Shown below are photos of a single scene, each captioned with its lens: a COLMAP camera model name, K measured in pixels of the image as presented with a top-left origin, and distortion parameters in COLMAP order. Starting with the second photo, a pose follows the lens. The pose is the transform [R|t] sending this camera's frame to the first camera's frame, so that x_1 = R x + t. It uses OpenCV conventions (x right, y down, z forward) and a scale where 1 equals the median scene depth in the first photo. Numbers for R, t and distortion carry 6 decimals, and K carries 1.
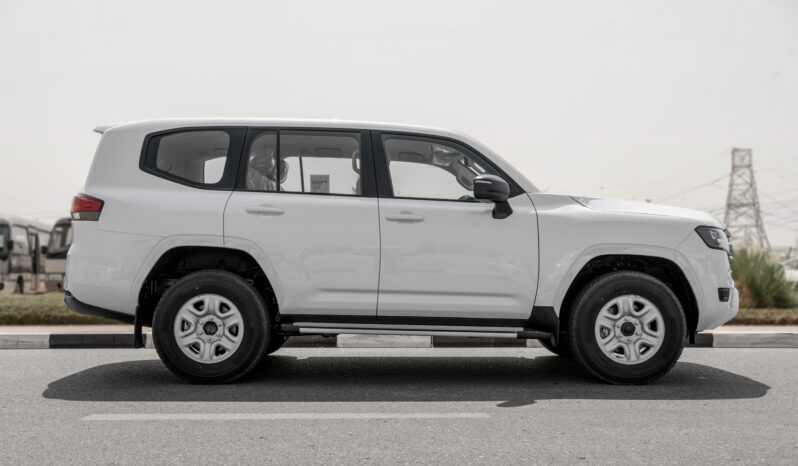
lens RADIAL K [[811.3, 0, 399.0], [0, 811.3, 233.0], [0, 0, 1]] dist [0.003445, -0.000781]
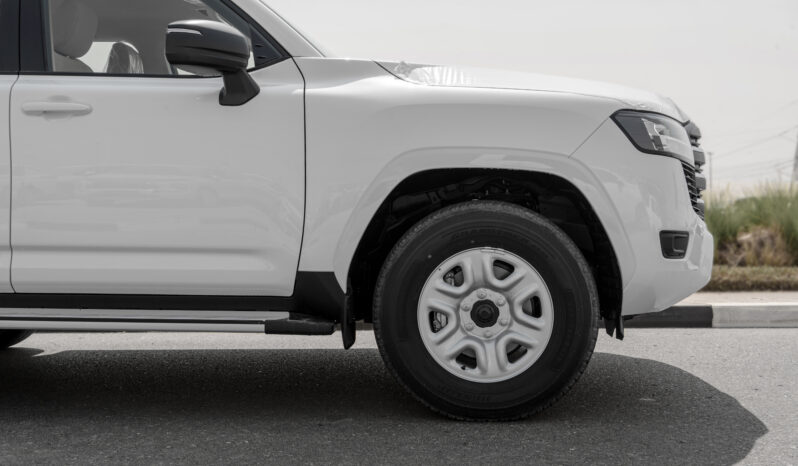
lens RADIAL K [[821.2, 0, 394.7], [0, 821.2, 209.6], [0, 0, 1]] dist [-0.003704, -0.009051]
pose [[0.997286, -0.018250, -0.071323, 0.264092], [0.019718, 0.999607, 0.019933, 0.040769], [0.070931, -0.021285, 0.997254, 0.476829]]
